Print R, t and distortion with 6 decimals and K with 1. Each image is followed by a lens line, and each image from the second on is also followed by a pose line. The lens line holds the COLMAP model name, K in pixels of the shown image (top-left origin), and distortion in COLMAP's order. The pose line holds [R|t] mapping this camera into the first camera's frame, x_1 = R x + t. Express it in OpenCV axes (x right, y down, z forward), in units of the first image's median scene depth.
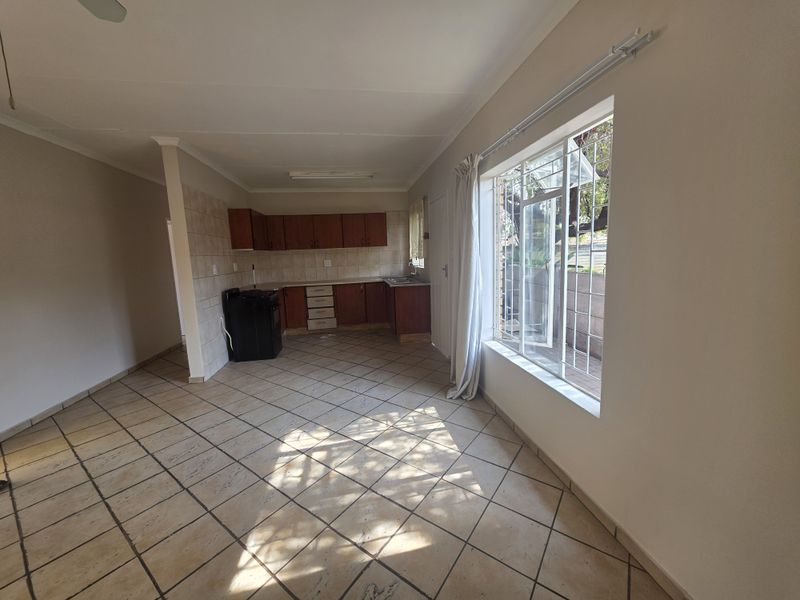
lens RADIAL K [[320.8, 0, 399.7], [0, 320.8, 297.5], [0, 0, 1]] dist [0.004053, -0.000736]
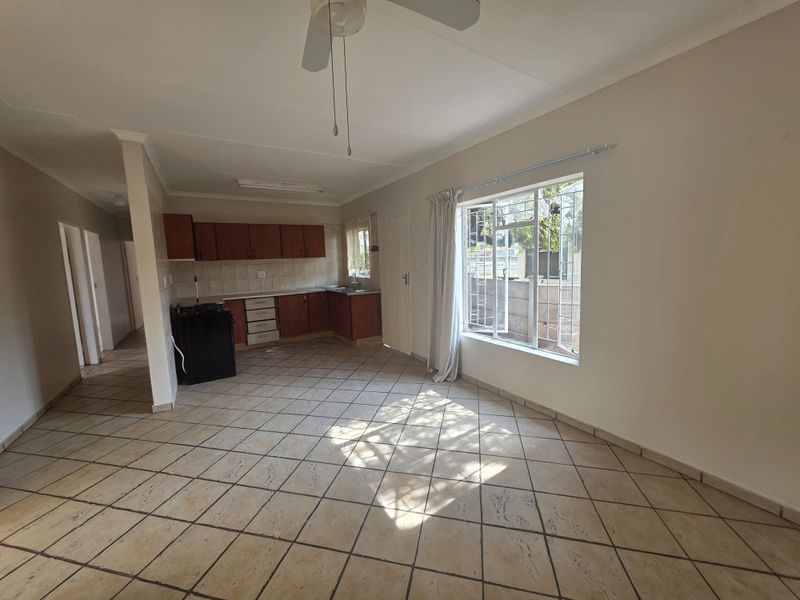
lens RADIAL K [[320.8, 0, 396.6], [0, 320.8, 300.6], [0, 0, 1]] dist [0.004053, -0.000736]
pose [[0.920632, -0.041668, 0.388202, -0.415301], [0.051529, 0.998559, -0.015020, 0.012175], [-0.387017, 0.033832, 0.921452, -0.073708]]
